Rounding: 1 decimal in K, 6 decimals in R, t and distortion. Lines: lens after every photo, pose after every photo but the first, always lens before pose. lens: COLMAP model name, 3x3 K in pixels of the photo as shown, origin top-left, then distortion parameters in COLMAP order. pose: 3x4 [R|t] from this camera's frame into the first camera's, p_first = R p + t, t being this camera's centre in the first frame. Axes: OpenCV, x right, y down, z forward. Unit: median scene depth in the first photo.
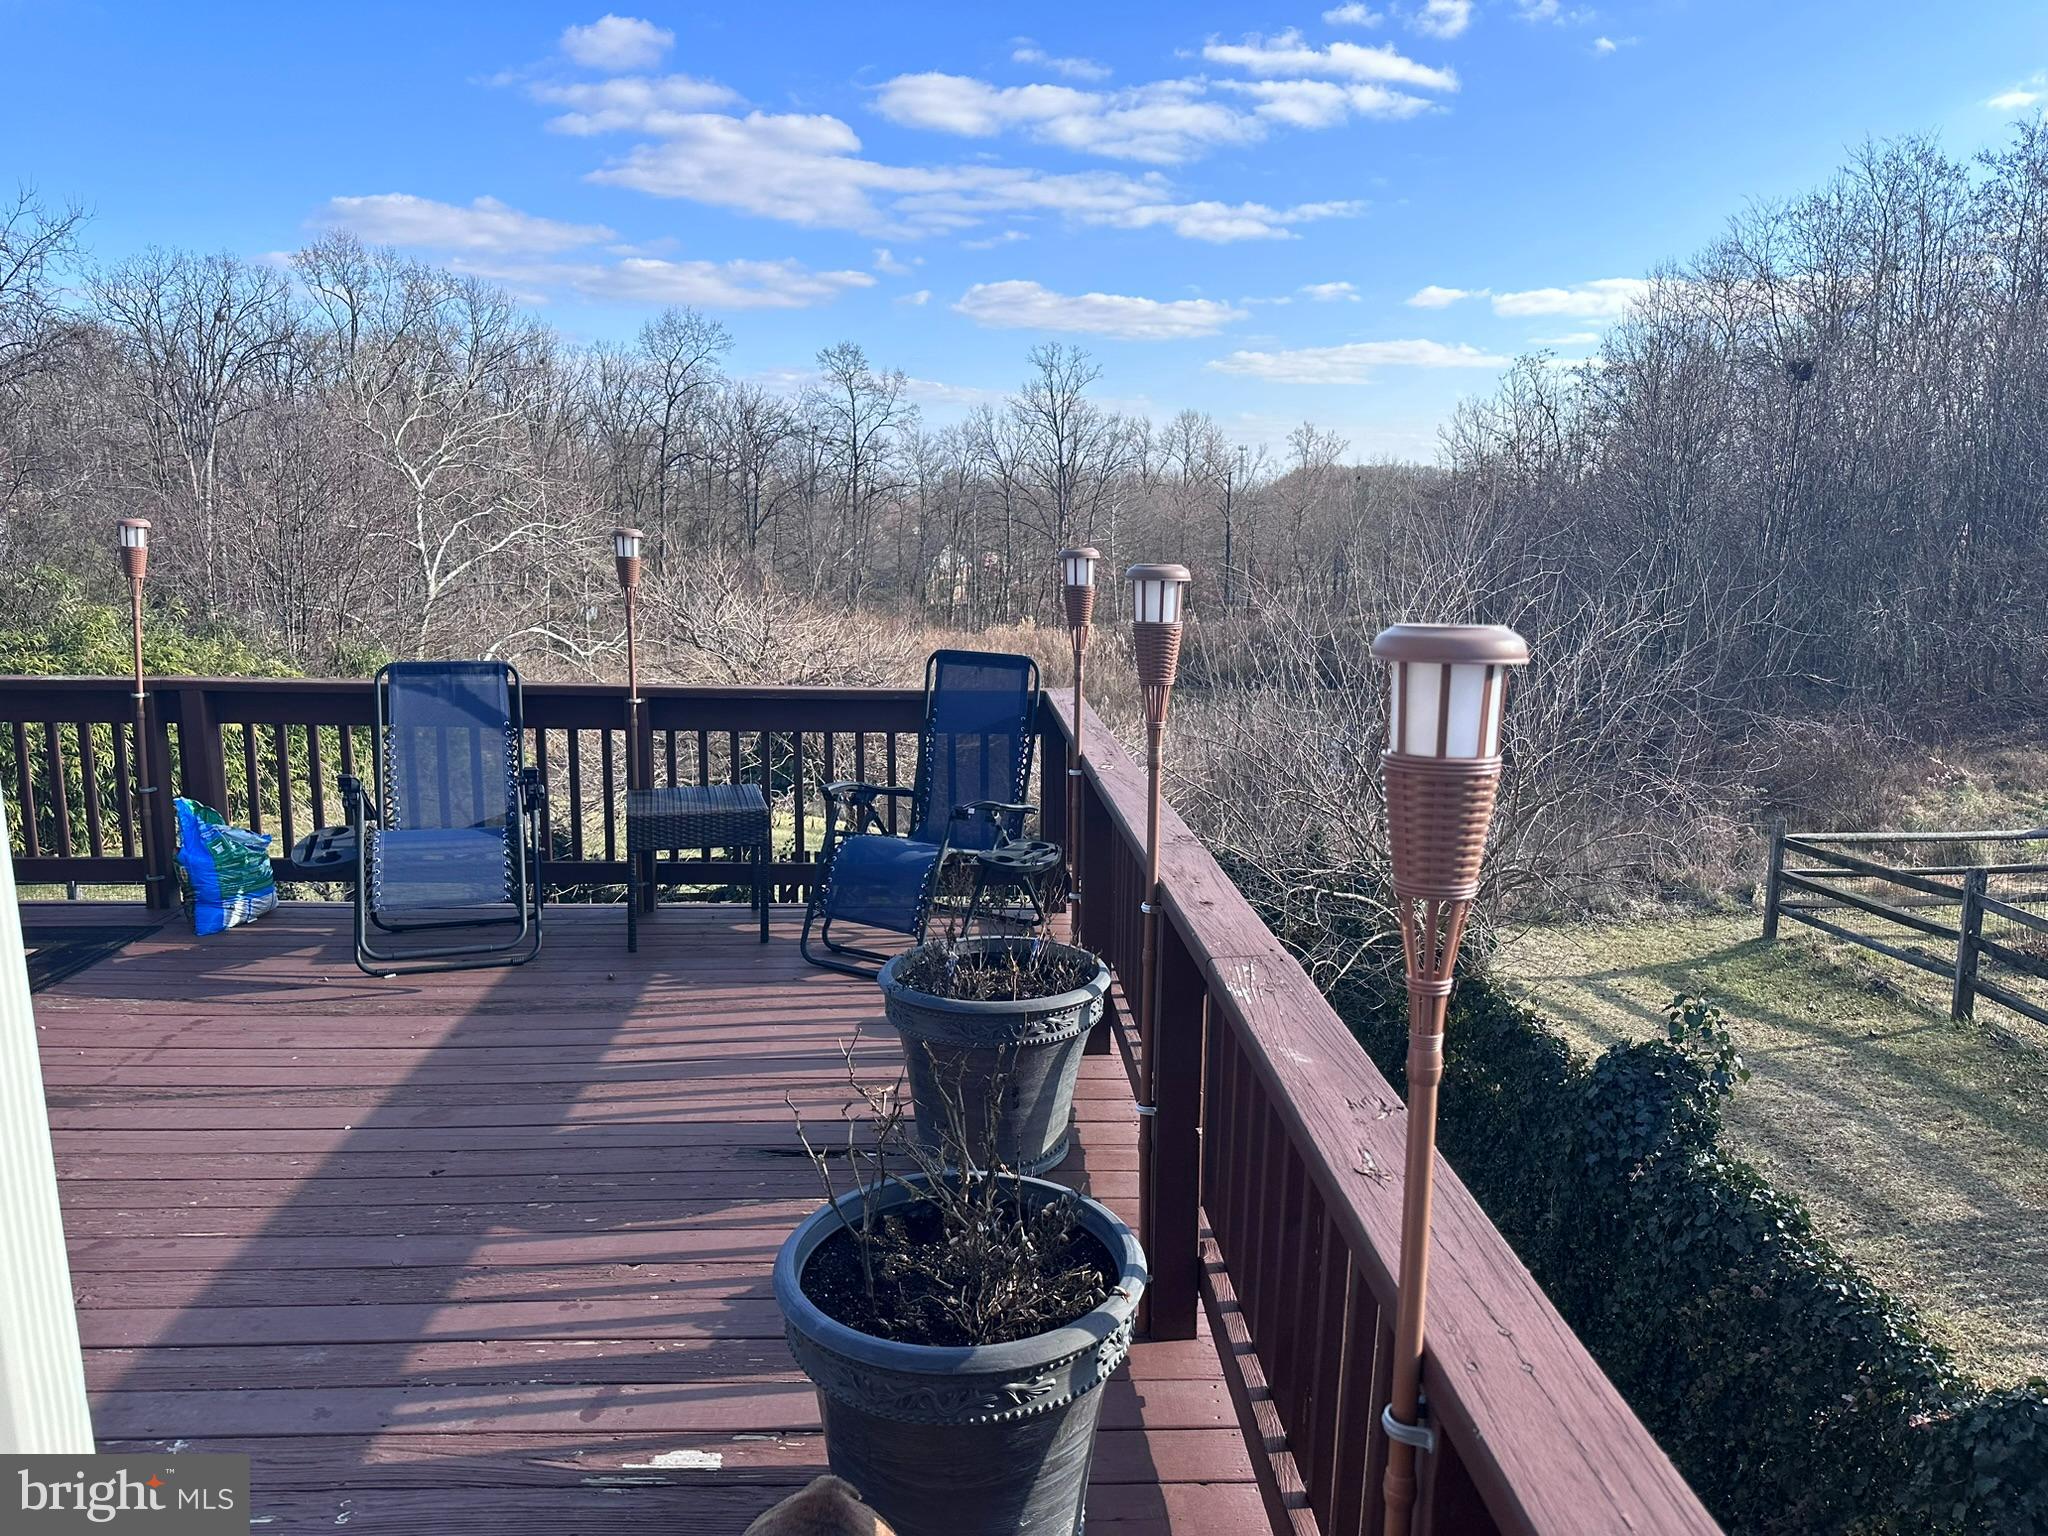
lens RADIAL K [[1442.2, 0, 1027.0], [0, 1442.2, 769.9], [0, 0, 1]] dist [0.012558, -0.019991]
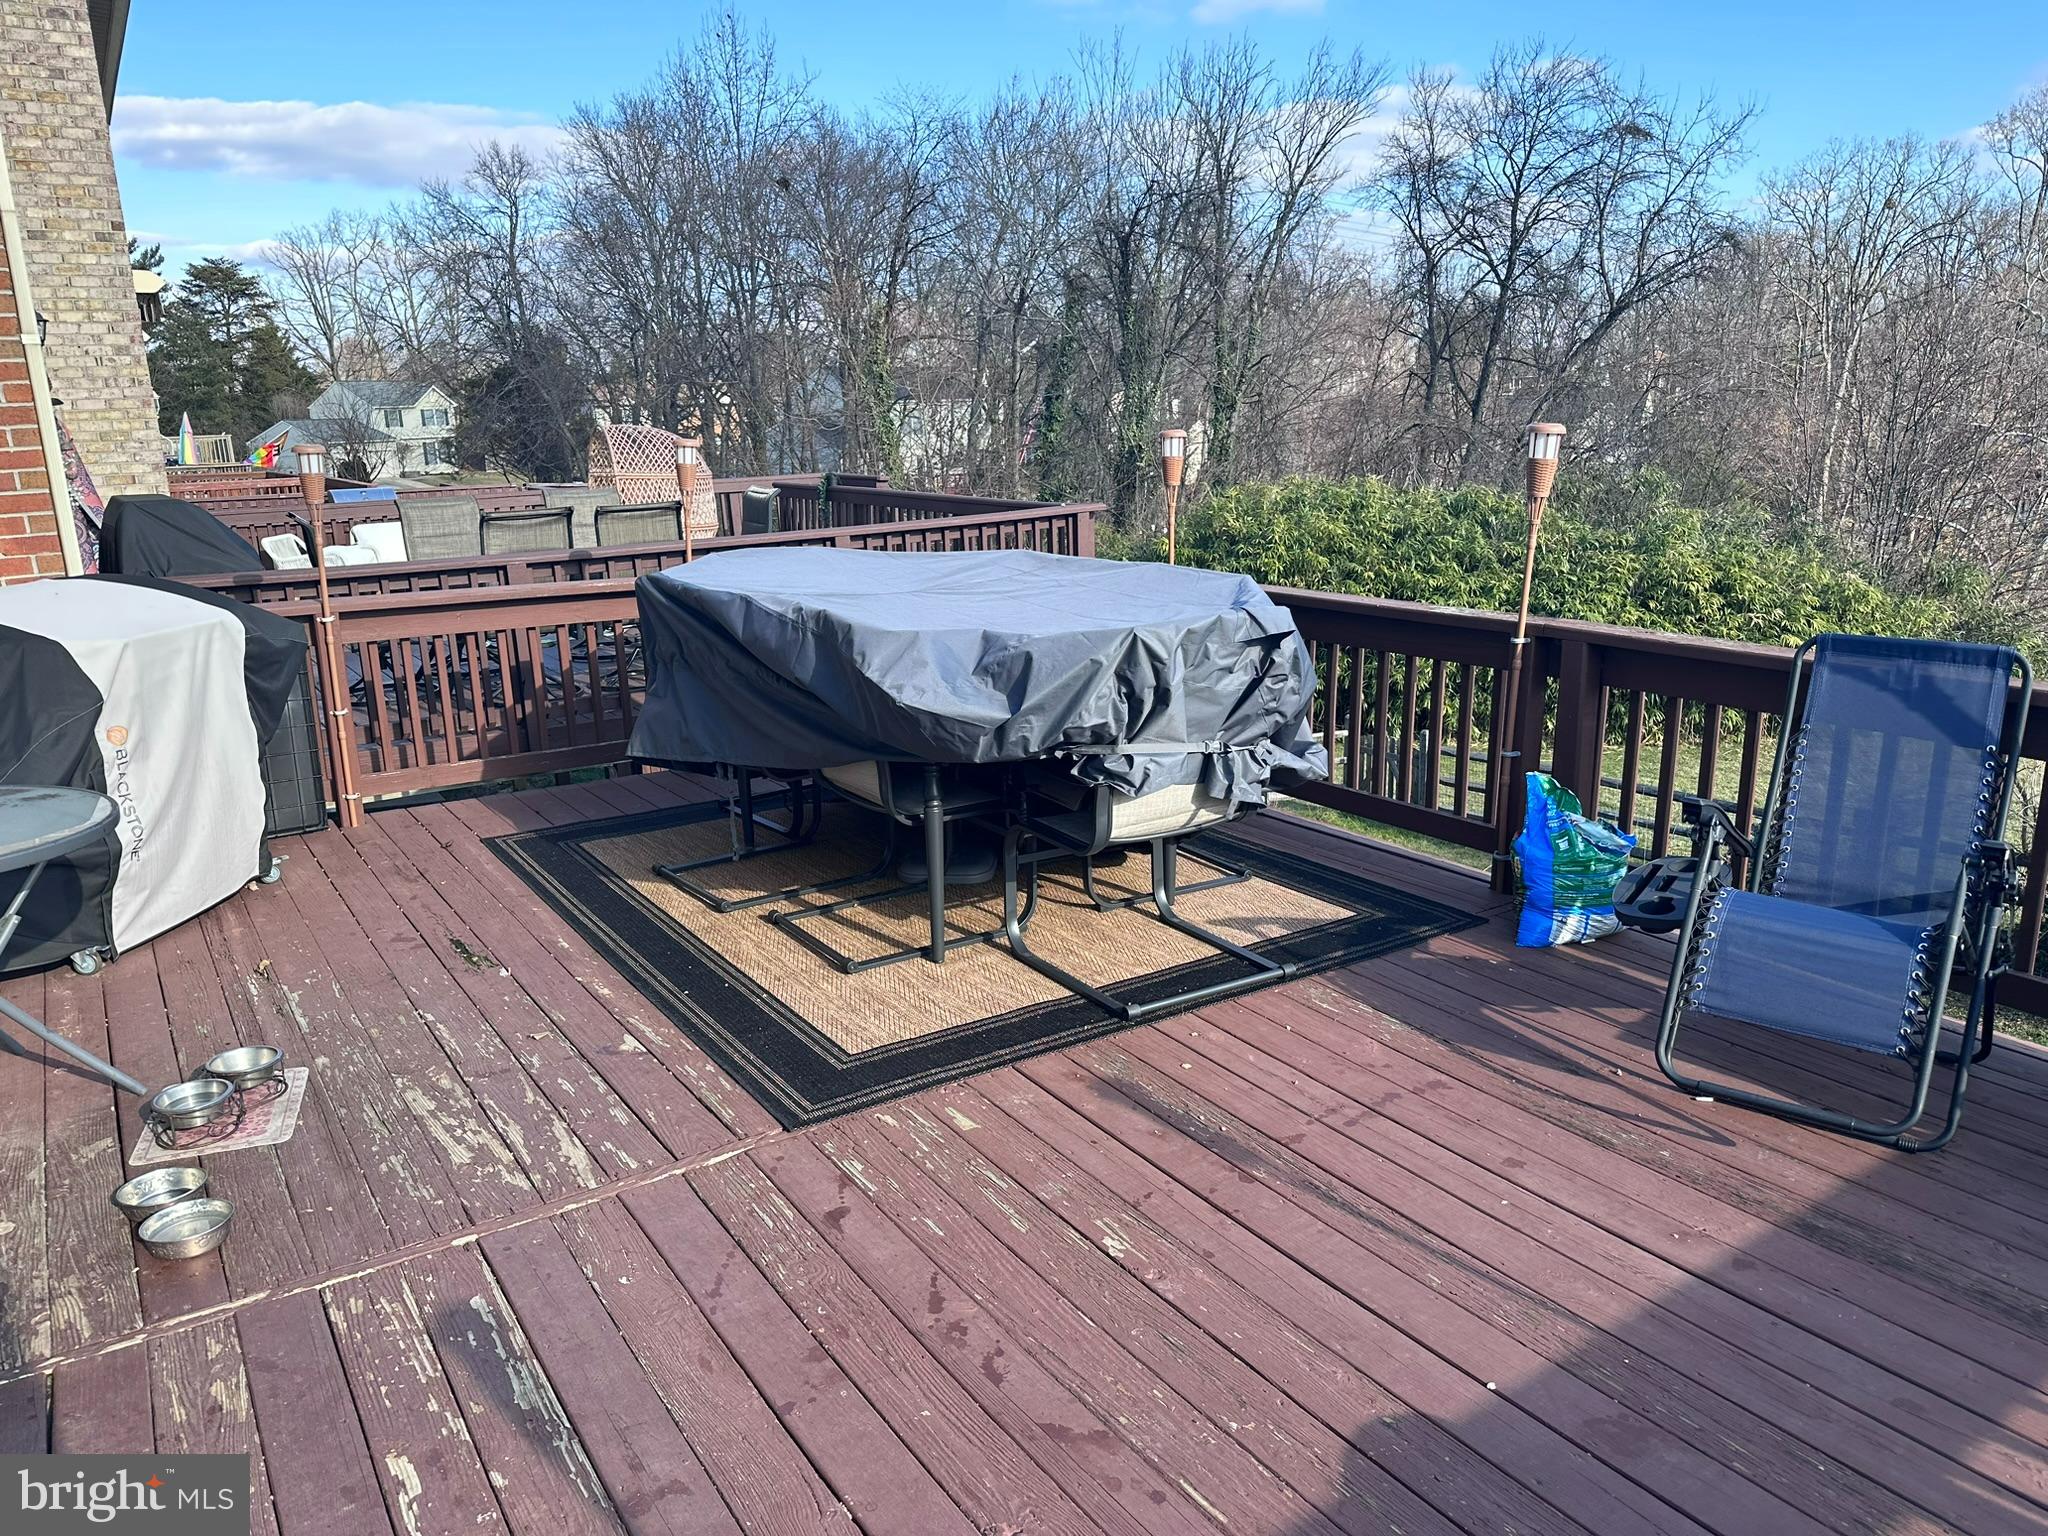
lens RADIAL K [[1442.2, 0, 1029.6], [0, 1442.2, 762.8], [0, 0, 1]] dist [0.012558, -0.019991]
pose [[0.530105, 0.178954, -0.828833, -0.066585], [-0.127399, 0.983189, 0.130799, -0.055636], [0.838306, 0.036255, 0.543993, 0.323147]]
